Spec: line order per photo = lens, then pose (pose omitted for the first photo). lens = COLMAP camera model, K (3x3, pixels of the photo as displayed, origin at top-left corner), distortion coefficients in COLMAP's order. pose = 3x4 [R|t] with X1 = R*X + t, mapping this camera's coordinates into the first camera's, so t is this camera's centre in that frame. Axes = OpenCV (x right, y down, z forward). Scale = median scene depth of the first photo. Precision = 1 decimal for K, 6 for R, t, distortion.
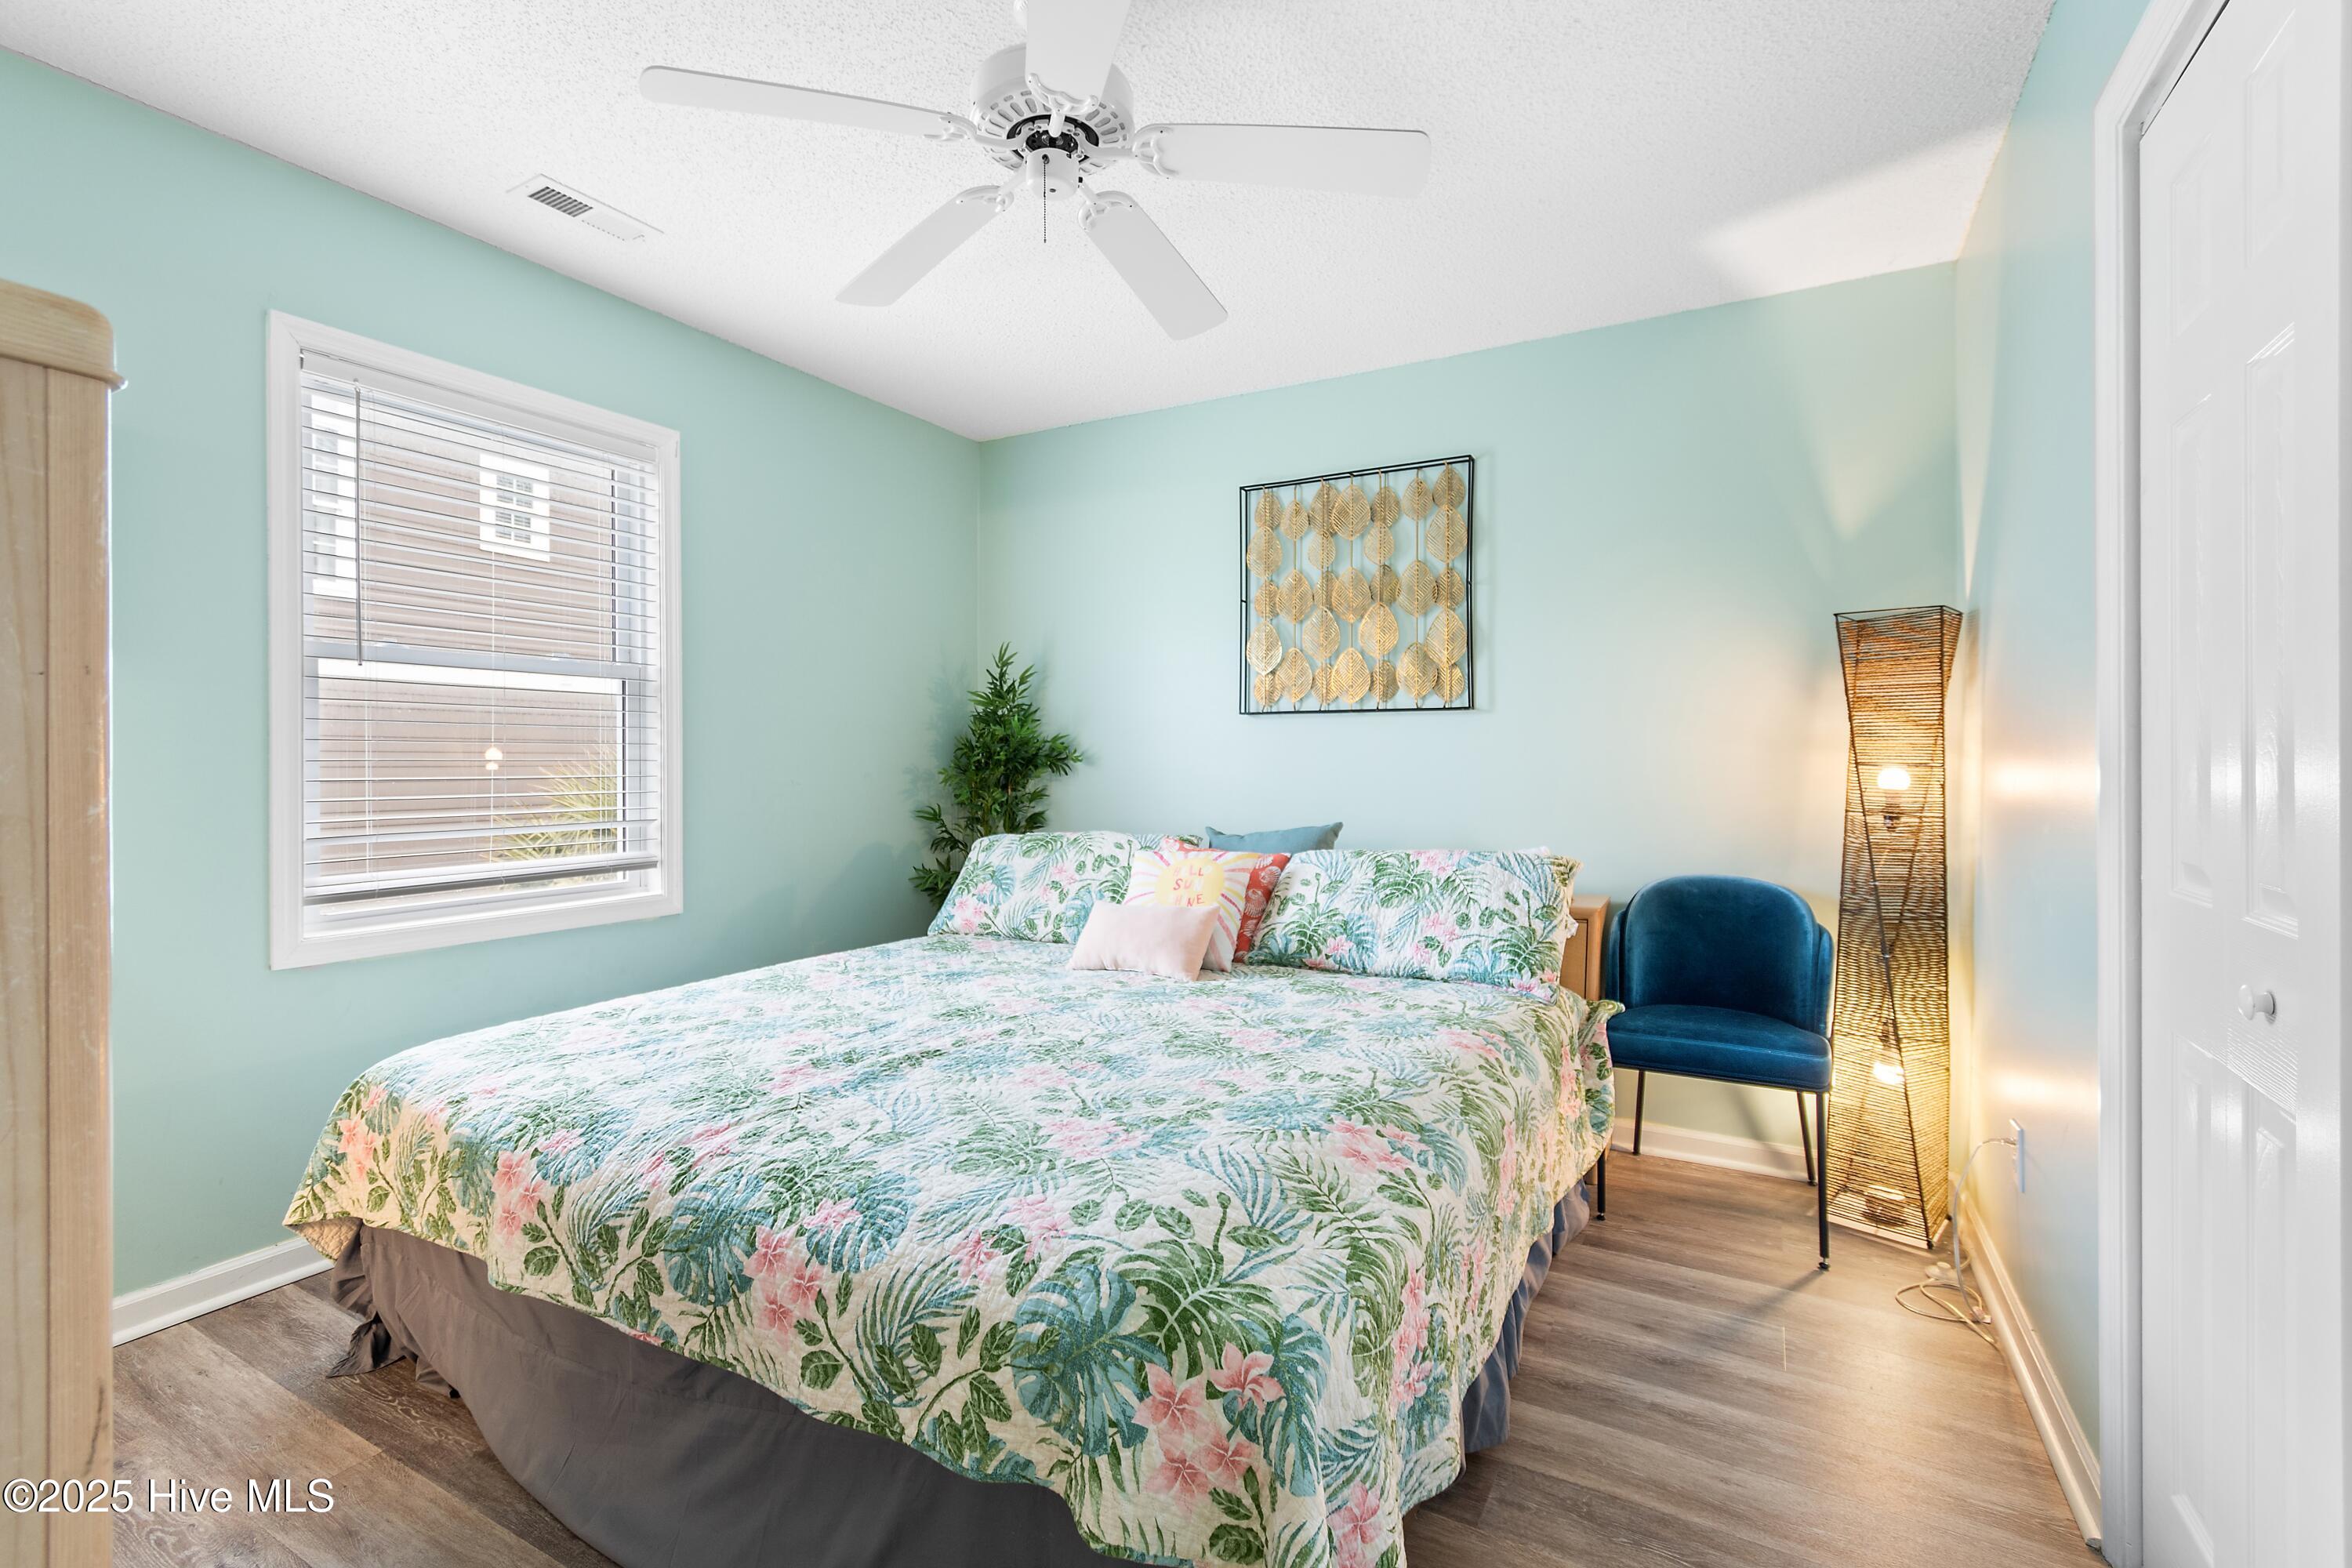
lens RADIAL K [[1032.1, 0, 1186.6], [0, 1032.1, 785.4], [0, 0, 1]] dist [-0.000832, -0.001491]
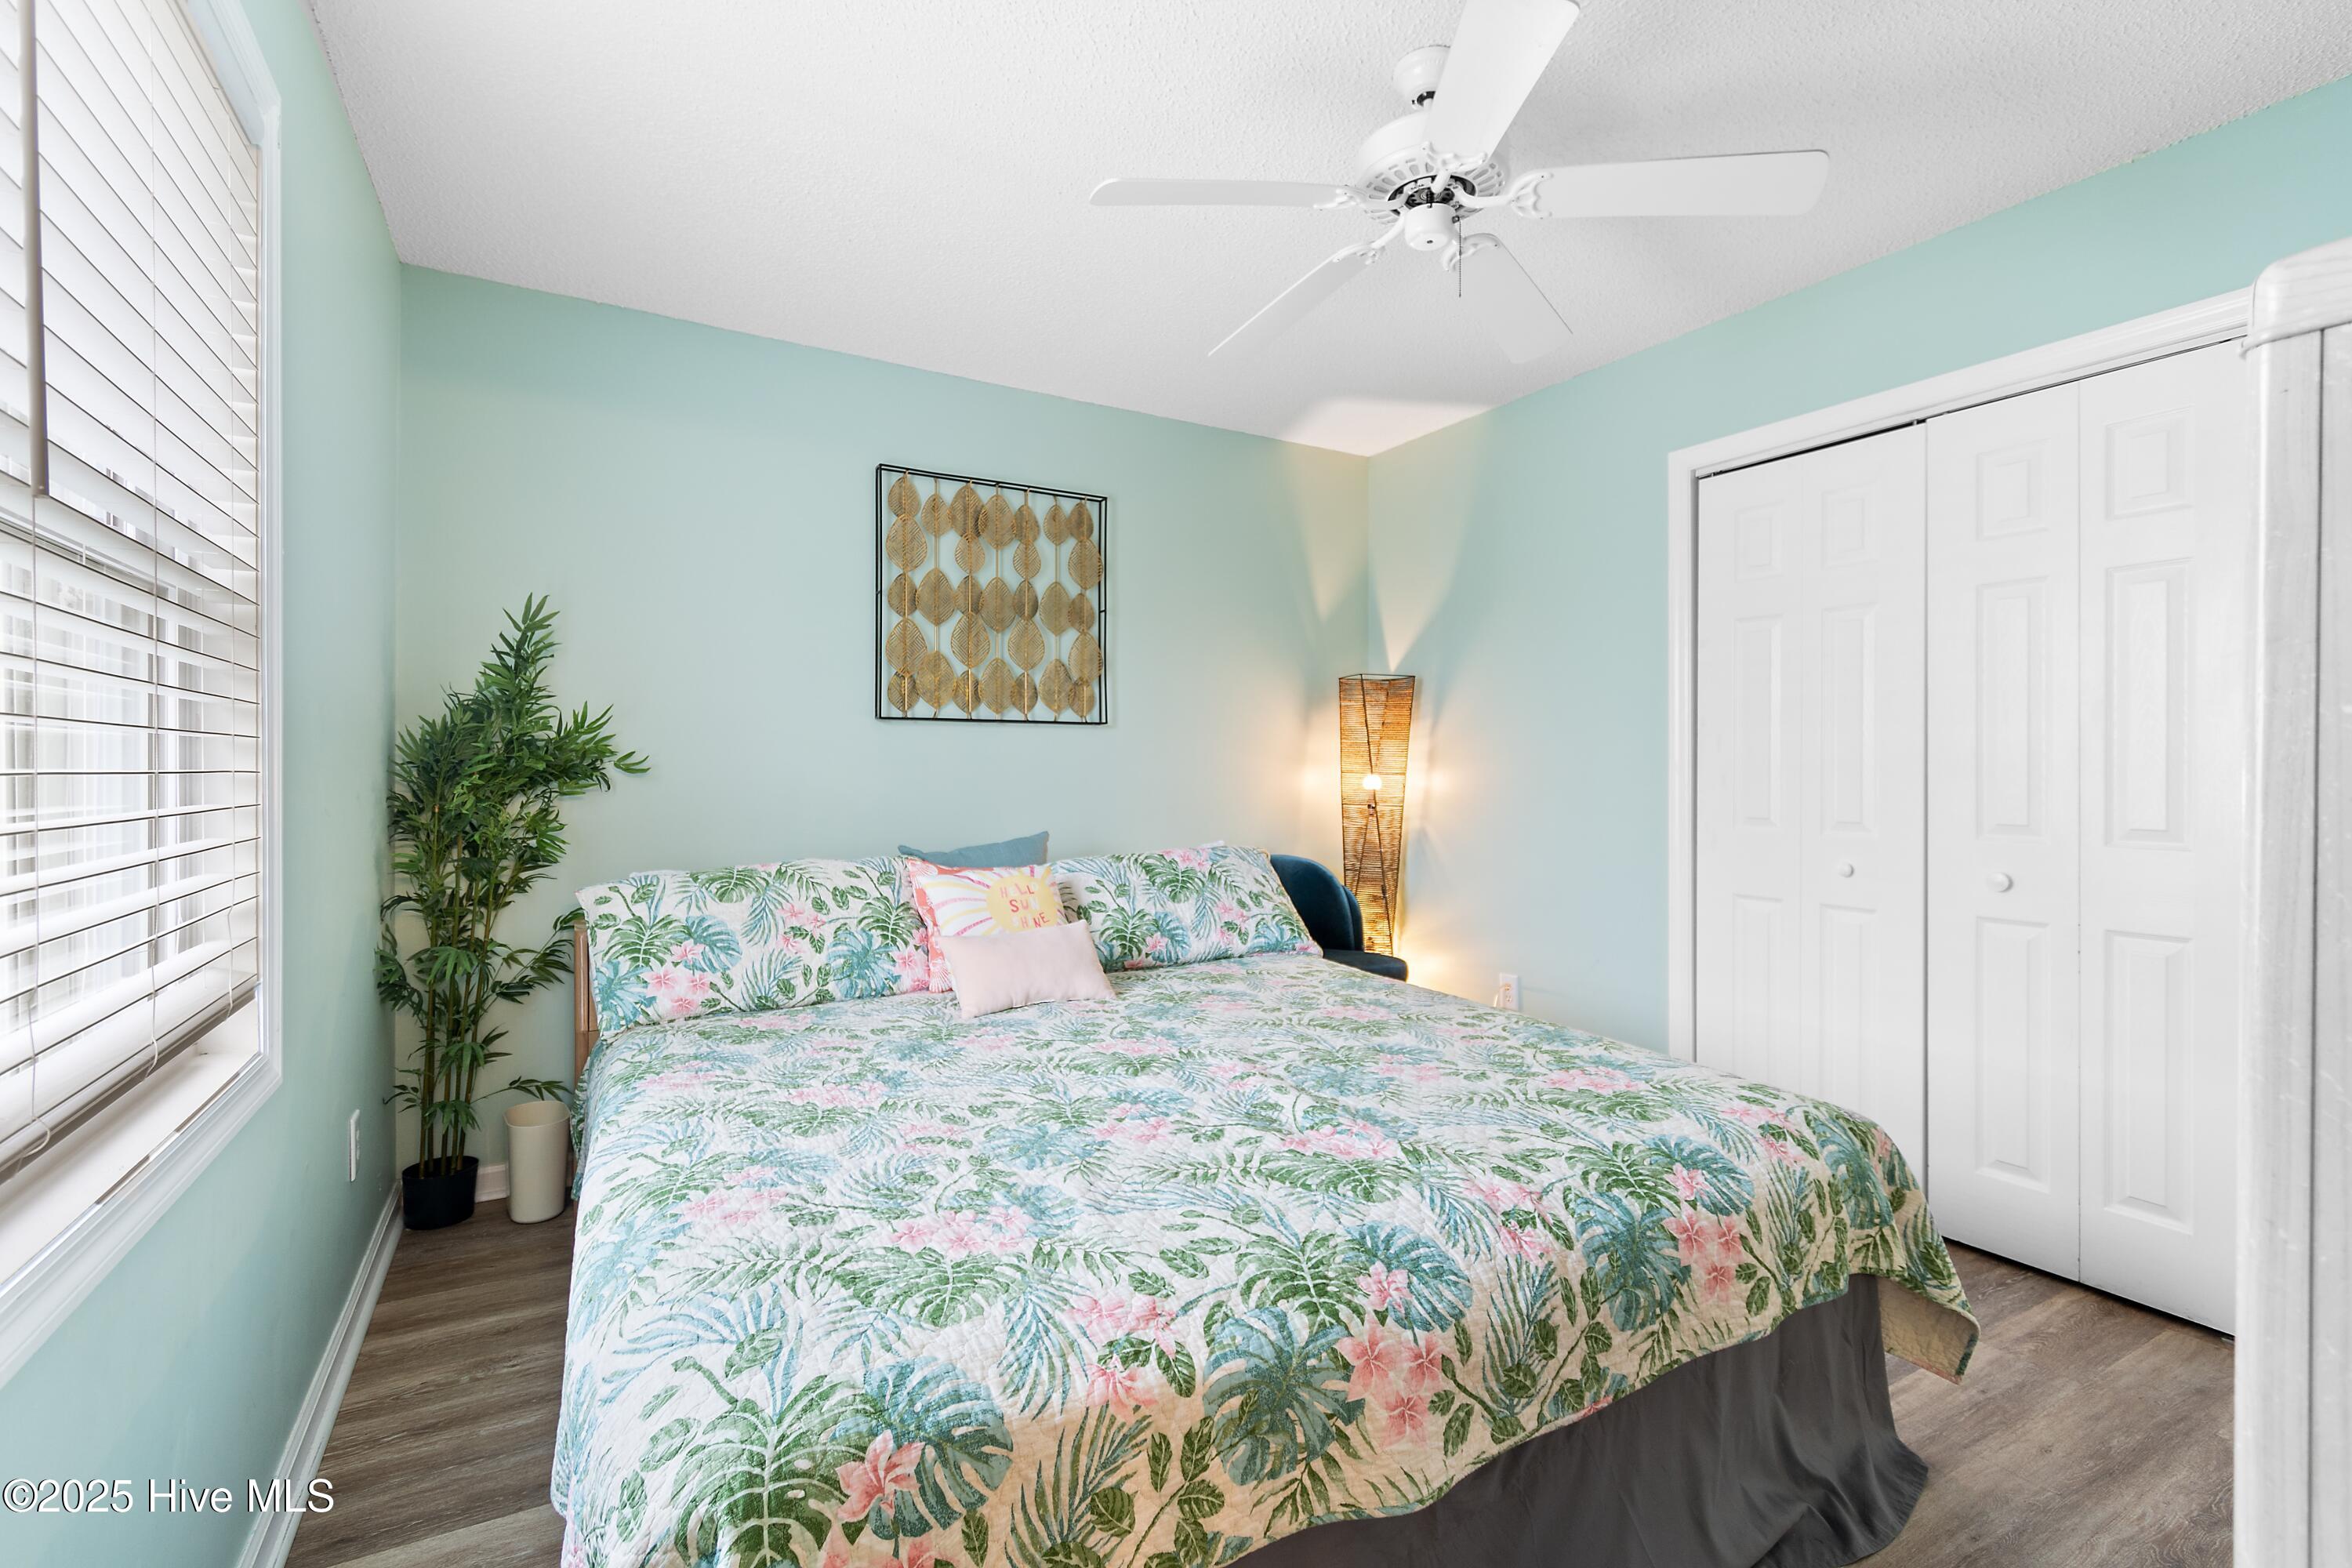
lens RADIAL K [[1032.1, 0, 1179.5], [0, 1032.1, 765.8], [0, 0, 1]] dist [-0.000832, -0.001491]
pose [[0.523451, 0.002919, 0.852051, -0.775578], [0.018722, 0.999713, -0.014926, -0.012628], [-0.851850, 0.023765, 0.523246, 0.428602]]
